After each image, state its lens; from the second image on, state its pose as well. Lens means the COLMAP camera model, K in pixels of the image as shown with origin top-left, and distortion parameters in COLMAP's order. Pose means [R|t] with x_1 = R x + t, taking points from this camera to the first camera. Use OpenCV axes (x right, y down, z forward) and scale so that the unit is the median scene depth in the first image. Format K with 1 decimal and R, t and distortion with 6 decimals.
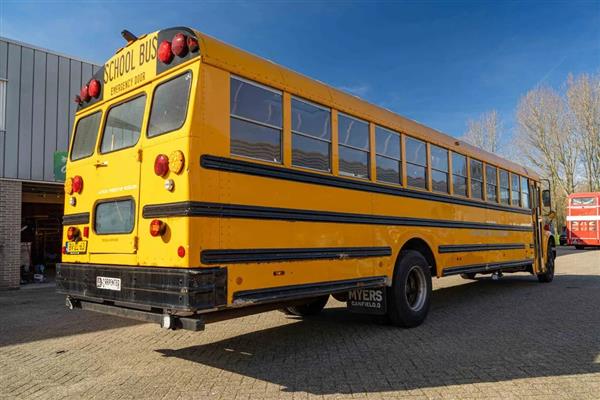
lens RADIAL K [[475.6, 0, 300.7], [0, 475.6, 200.6], [0, 0, 1]] dist [-0.000844, -0.001673]
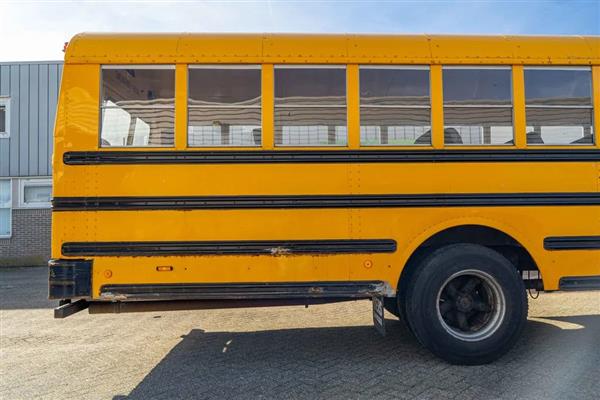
lens RADIAL K [[360.0, 0, 315.4], [0, 360.0, 216.1], [0, 0, 1]] dist [-0.003964, -0.000920]
pose [[0.673984, -0.035587, -0.737888, 0.573253], [0.071489, 0.997293, 0.017199, 0.054353], [0.735279, -0.064343, 0.674704, 0.663312]]
